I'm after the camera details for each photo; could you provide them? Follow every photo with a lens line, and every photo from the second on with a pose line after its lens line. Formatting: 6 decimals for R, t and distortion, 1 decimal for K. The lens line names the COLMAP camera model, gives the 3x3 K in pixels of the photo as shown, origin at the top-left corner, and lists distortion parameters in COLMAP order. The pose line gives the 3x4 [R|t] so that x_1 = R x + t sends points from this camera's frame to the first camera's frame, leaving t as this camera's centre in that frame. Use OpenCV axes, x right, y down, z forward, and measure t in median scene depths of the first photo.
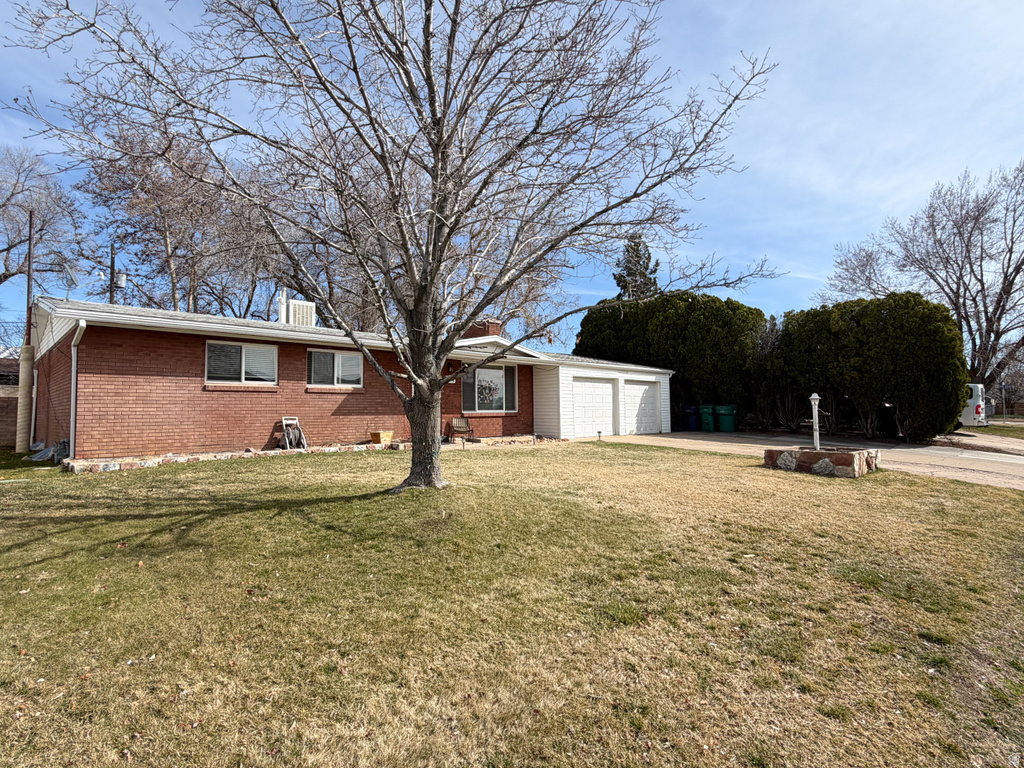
lens RADIAL K [[527.3, 0, 510.2], [0, 527.3, 383.8], [0, 0, 1]] dist [-0.002802, 0.000092]
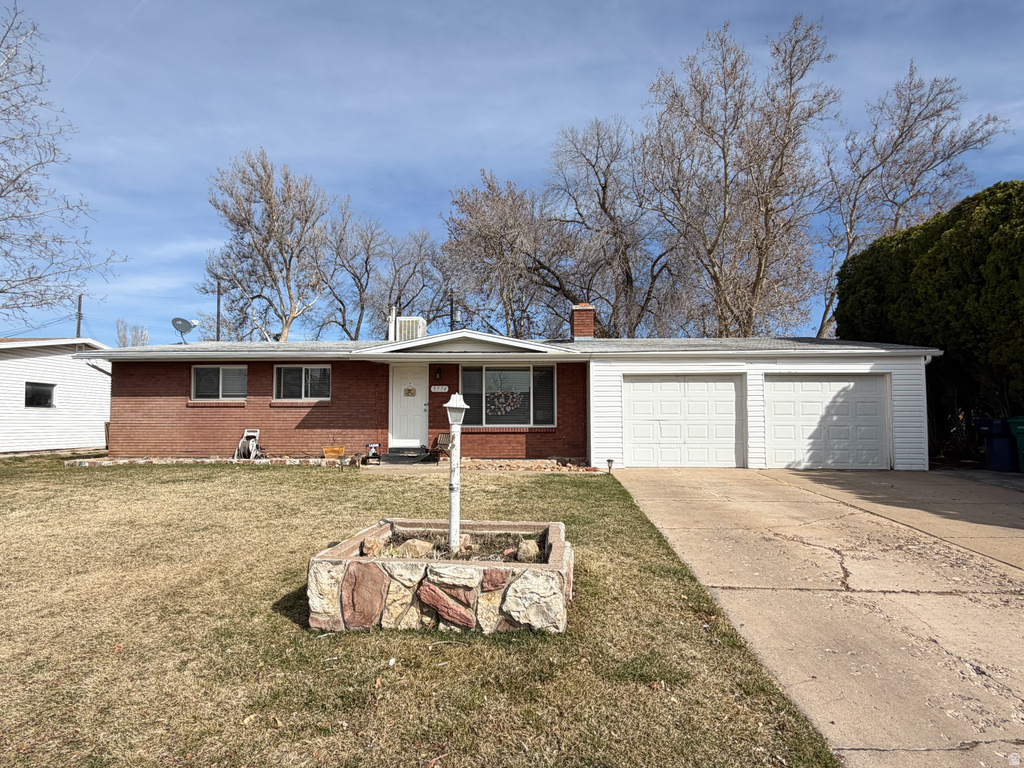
lens RADIAL K [[527.3, 0, 523.4], [0, 527.3, 409.1], [0, 0, 1]] dist [-0.002802, 0.000092]
pose [[0.676381, -0.010080, -0.736483, 0.568074], [0.032037, 0.999363, 0.015744, 0.016034], [0.735855, -0.034244, 0.676273, 0.497852]]
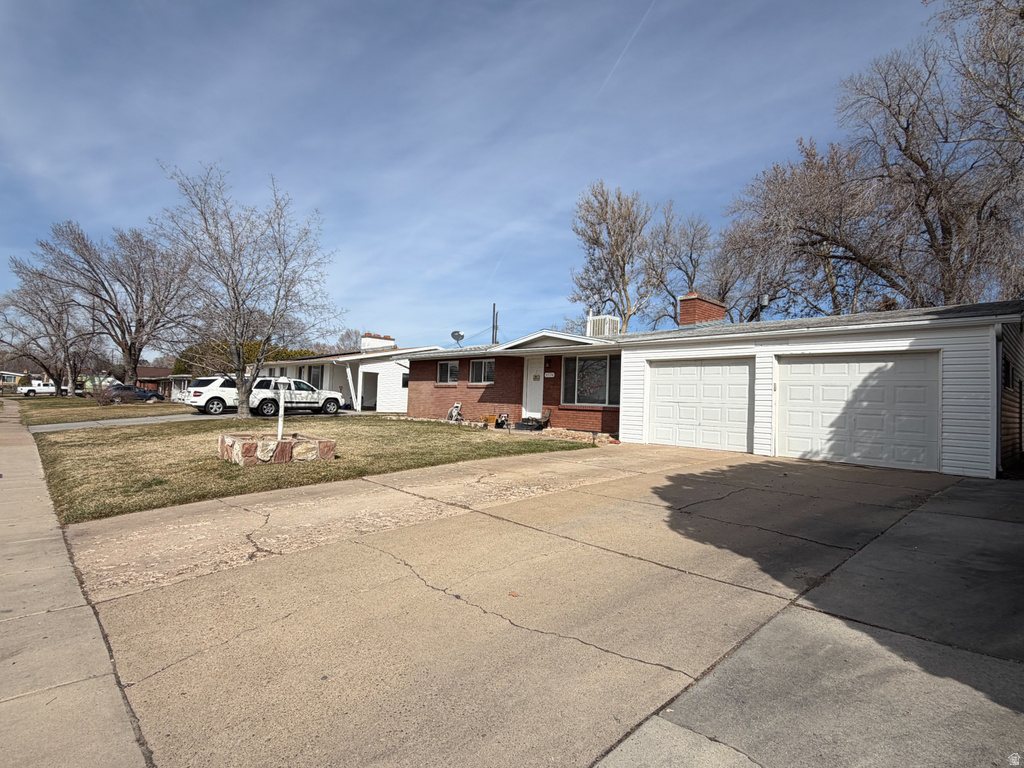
lens RADIAL K [[527.3, 0, 518.2], [0, 527.3, 384.8], [0, 0, 1]] dist [-0.002802, 0.000092]
pose [[-0.020002, -0.026707, -0.999443, 0.944368], [0.014024, 0.999537, -0.026990, 0.040924], [0.999702, -0.014556, -0.019619, 0.904973]]
